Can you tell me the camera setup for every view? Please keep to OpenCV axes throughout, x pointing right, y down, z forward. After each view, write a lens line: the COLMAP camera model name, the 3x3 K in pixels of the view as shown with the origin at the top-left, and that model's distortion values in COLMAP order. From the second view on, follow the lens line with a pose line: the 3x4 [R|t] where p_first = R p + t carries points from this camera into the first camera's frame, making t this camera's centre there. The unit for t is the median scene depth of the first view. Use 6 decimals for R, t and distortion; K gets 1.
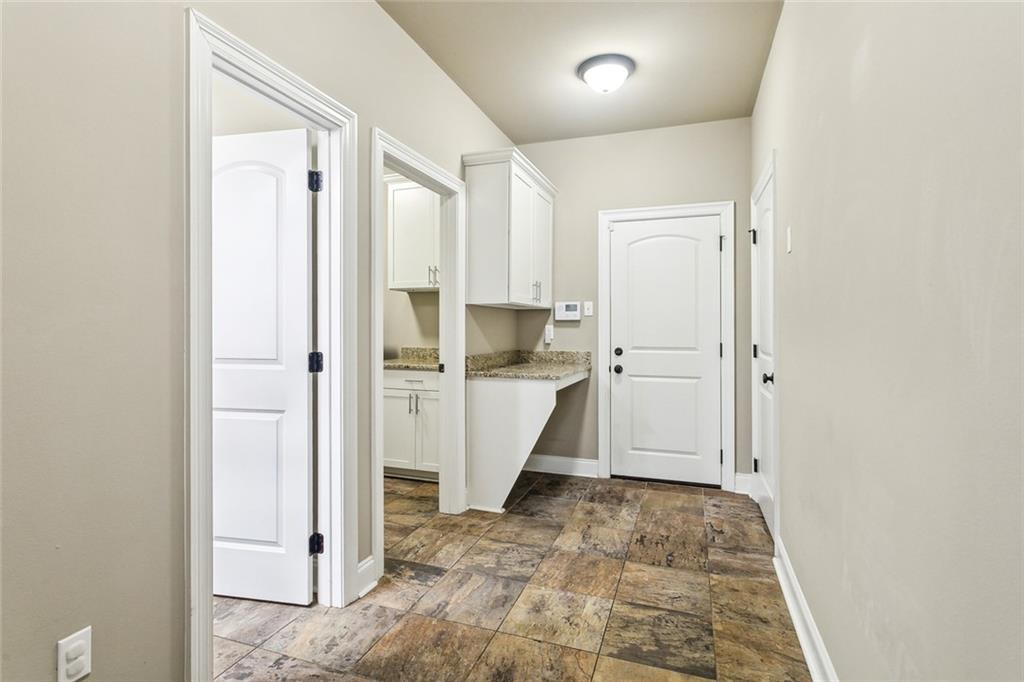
lens RADIAL K [[512.0, 0, 509.3], [0, 512.0, 335.8], [0, 0, 1]] dist [0.006152, 0.001051]
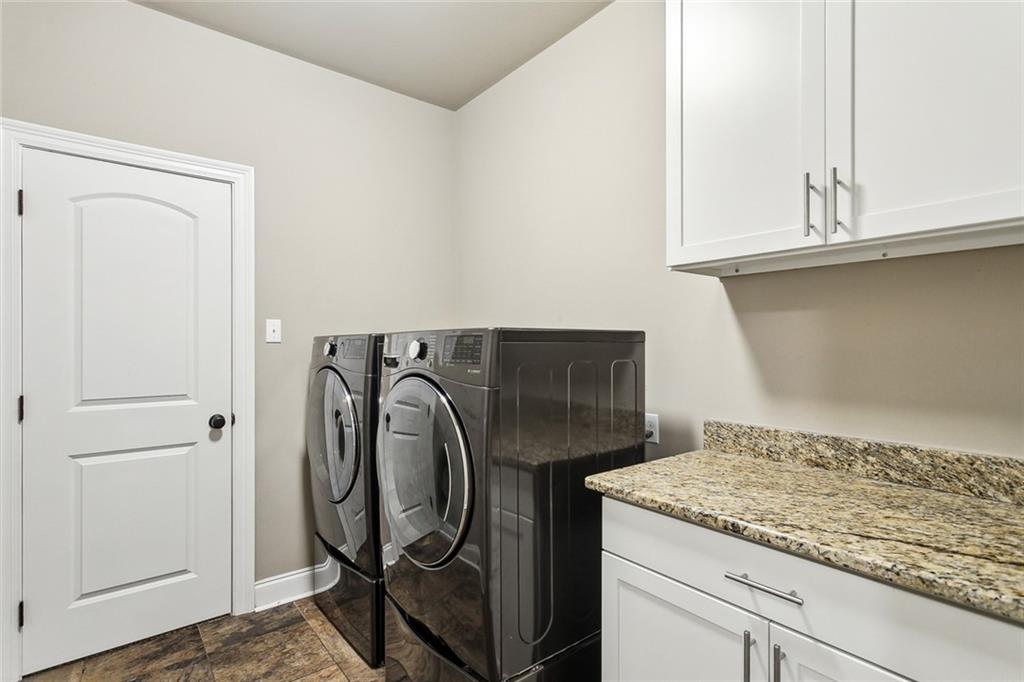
lens RADIAL K [[512.0, 0, 507.0], [0, 512.0, 340.9], [0, 0, 1]] dist [0.006152, 0.001051]
pose [[0.853346, -0.005957, -0.521311, -0.137610], [0.000065, 0.999936, -0.011319, -0.033506], [0.521345, 0.009625, 0.853292, 0.600827]]
